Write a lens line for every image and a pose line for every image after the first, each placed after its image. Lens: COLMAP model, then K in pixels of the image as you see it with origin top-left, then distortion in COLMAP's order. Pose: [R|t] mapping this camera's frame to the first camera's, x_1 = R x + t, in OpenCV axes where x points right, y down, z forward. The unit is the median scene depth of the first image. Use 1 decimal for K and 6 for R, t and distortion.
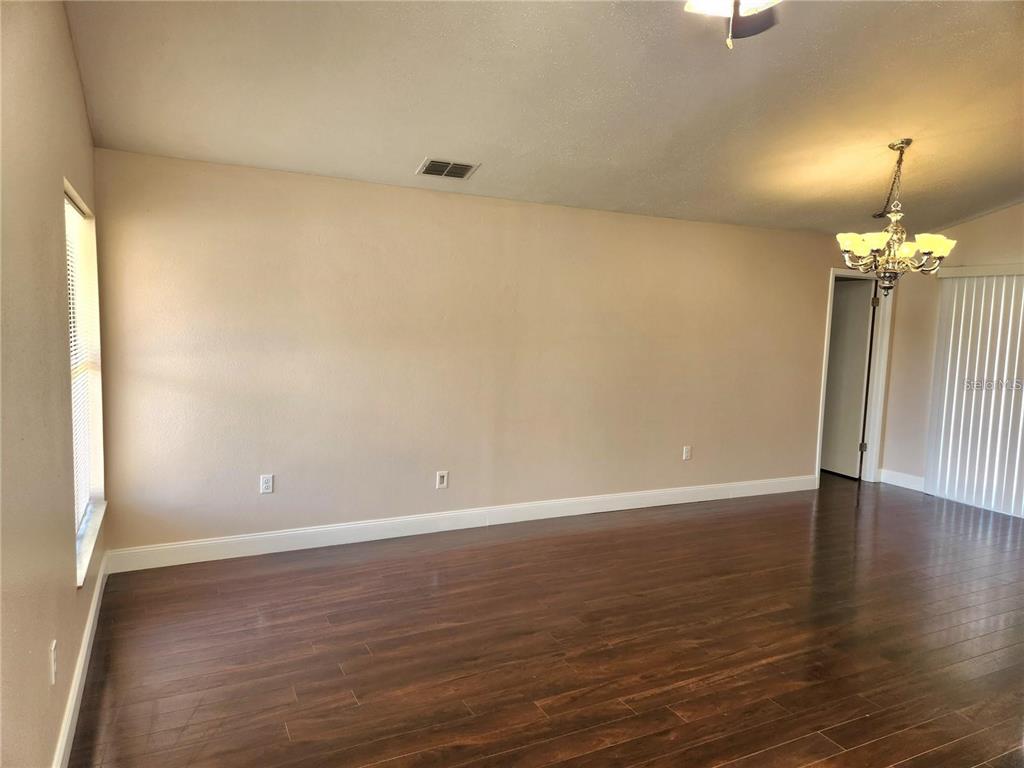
lens RADIAL K [[685.3, 0, 516.2], [0, 685.3, 402.6], [0, 0, 1]] dist [0.079847, -0.062932]
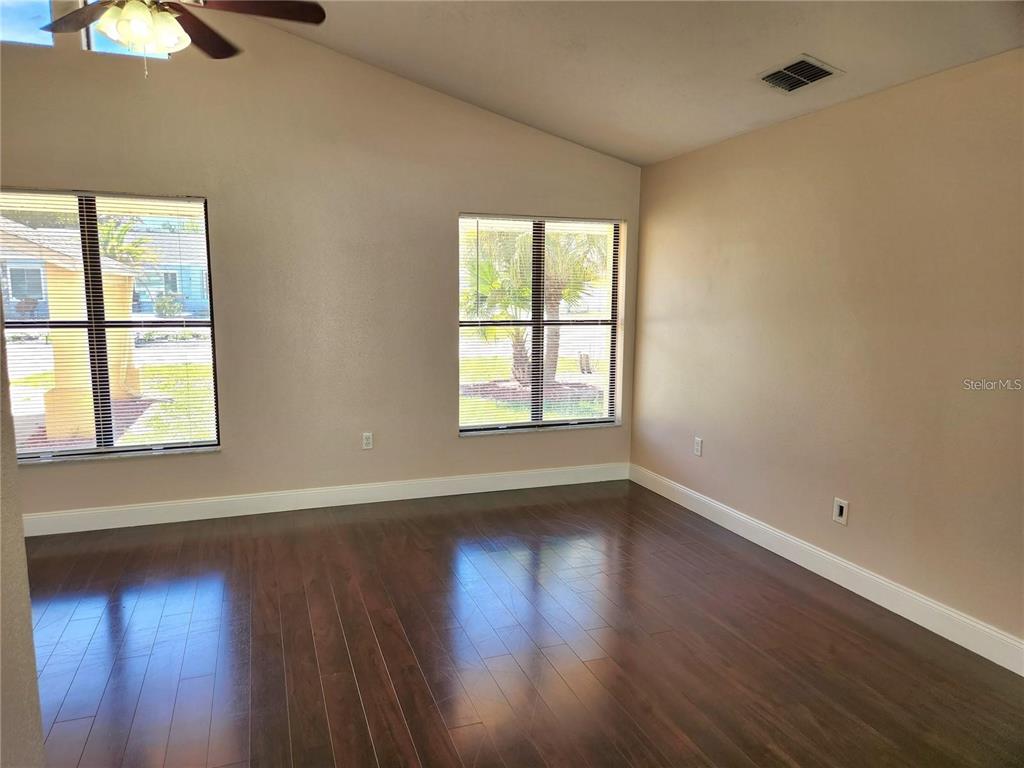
lens RADIAL K [[685.3, 0, 516.2], [0, 685.3, 402.6], [0, 0, 1]] dist [0.079847, -0.062932]
pose [[-0.099630, 0.130514, -0.986428, 0.639841], [-0.134347, 0.980518, 0.143301, -0.057611], [0.985913, 0.146801, -0.080155, 0.730874]]
